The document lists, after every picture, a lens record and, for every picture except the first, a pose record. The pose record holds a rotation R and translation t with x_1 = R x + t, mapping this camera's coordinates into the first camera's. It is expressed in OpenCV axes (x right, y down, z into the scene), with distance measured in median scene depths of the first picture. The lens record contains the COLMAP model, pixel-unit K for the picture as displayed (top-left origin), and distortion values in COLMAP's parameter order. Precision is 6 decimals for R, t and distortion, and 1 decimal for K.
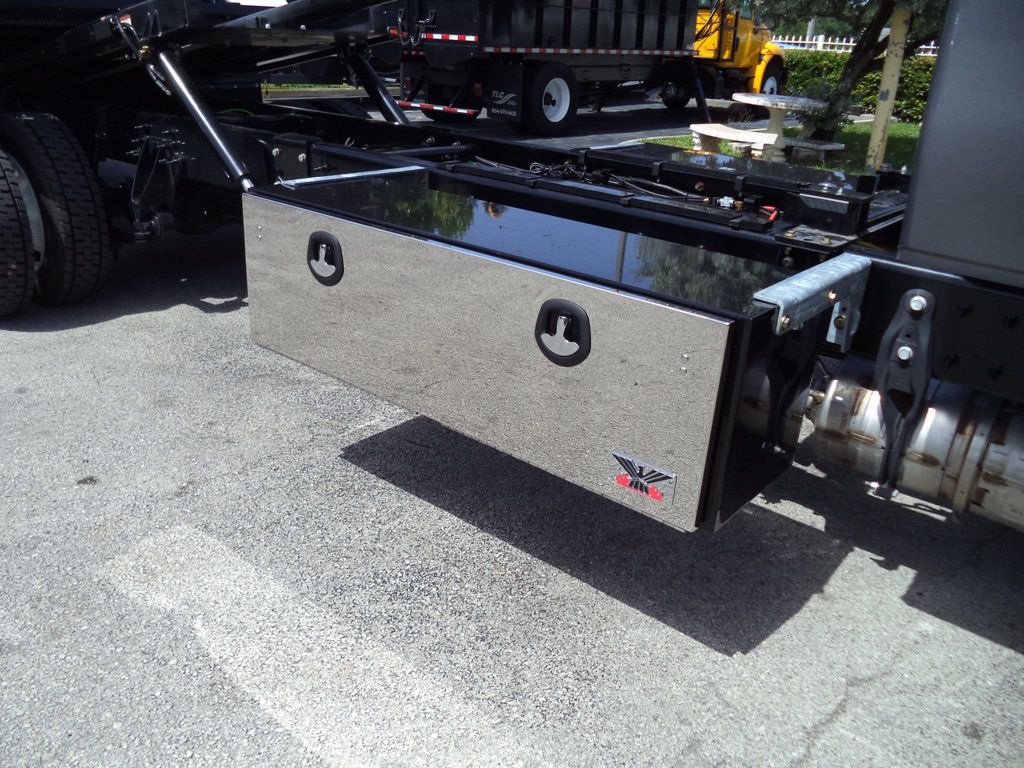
lens RADIAL K [[846.5, 0, 512.0], [0, 846.5, 384.0], [0, 0, 1]] dist [-0.026977, -0.004077]
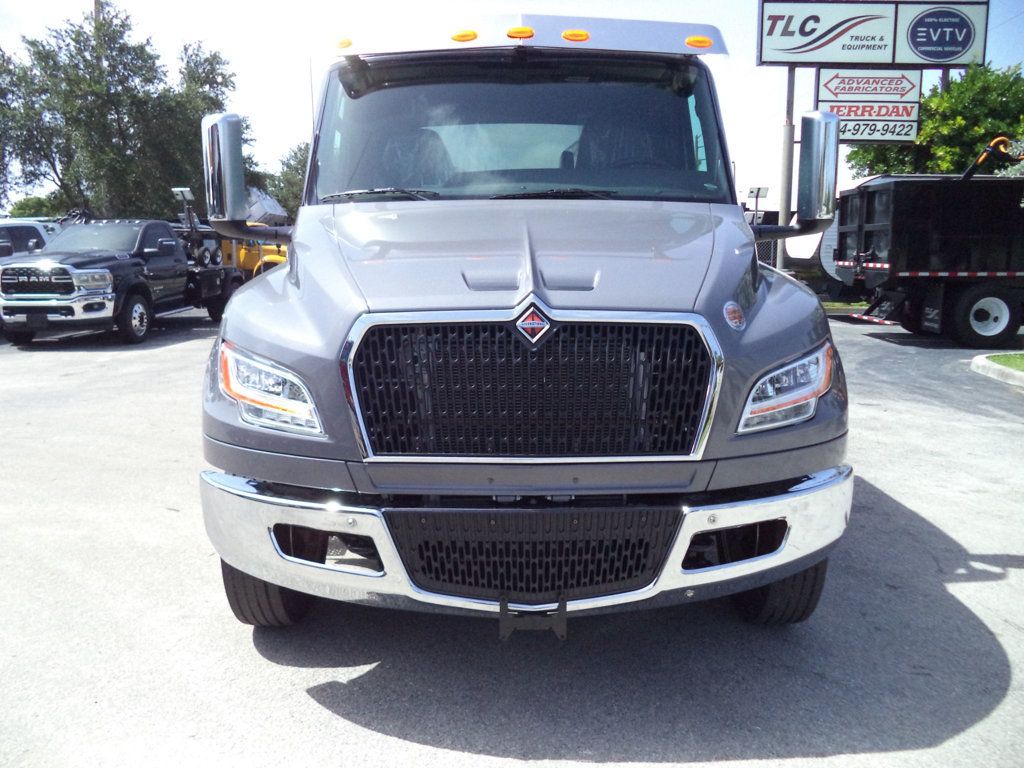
lens RADIAL K [[850.5, 0, 512.0], [0, 850.5, 384.0], [0, 0, 1]] dist [-0.002195, 0.007988]
pose [[0.644535, 0.080828, -0.760290, 0.550496], [-0.267718, 0.955302, -0.125398, 0.060154], [0.716171, 0.284366, 0.637365, -0.143597]]
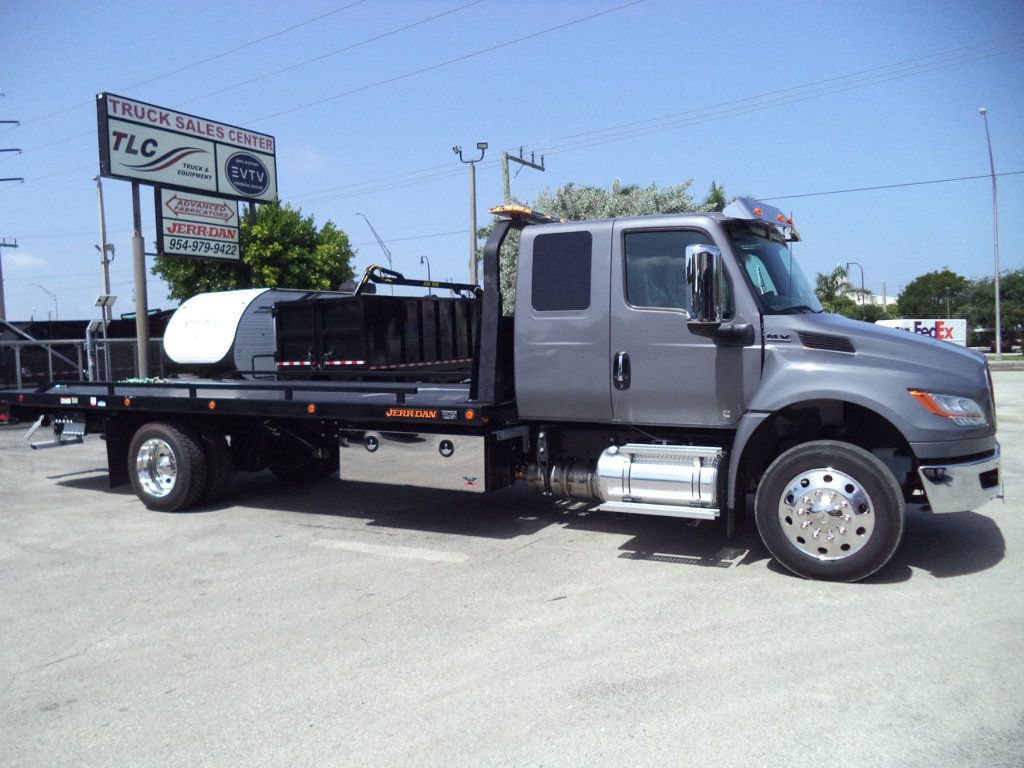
lens RADIAL K [[854.6, 0, 517.3], [0, 854.6, 379.2], [0, 0, 1]] dist [-0.034259, 0.000154]
pose [[0.980126, -0.084239, 0.179603, -0.049688], [0.139823, 0.935592, -0.324217, 0.159647], [-0.140723, 0.342886, 0.928777, -0.465598]]
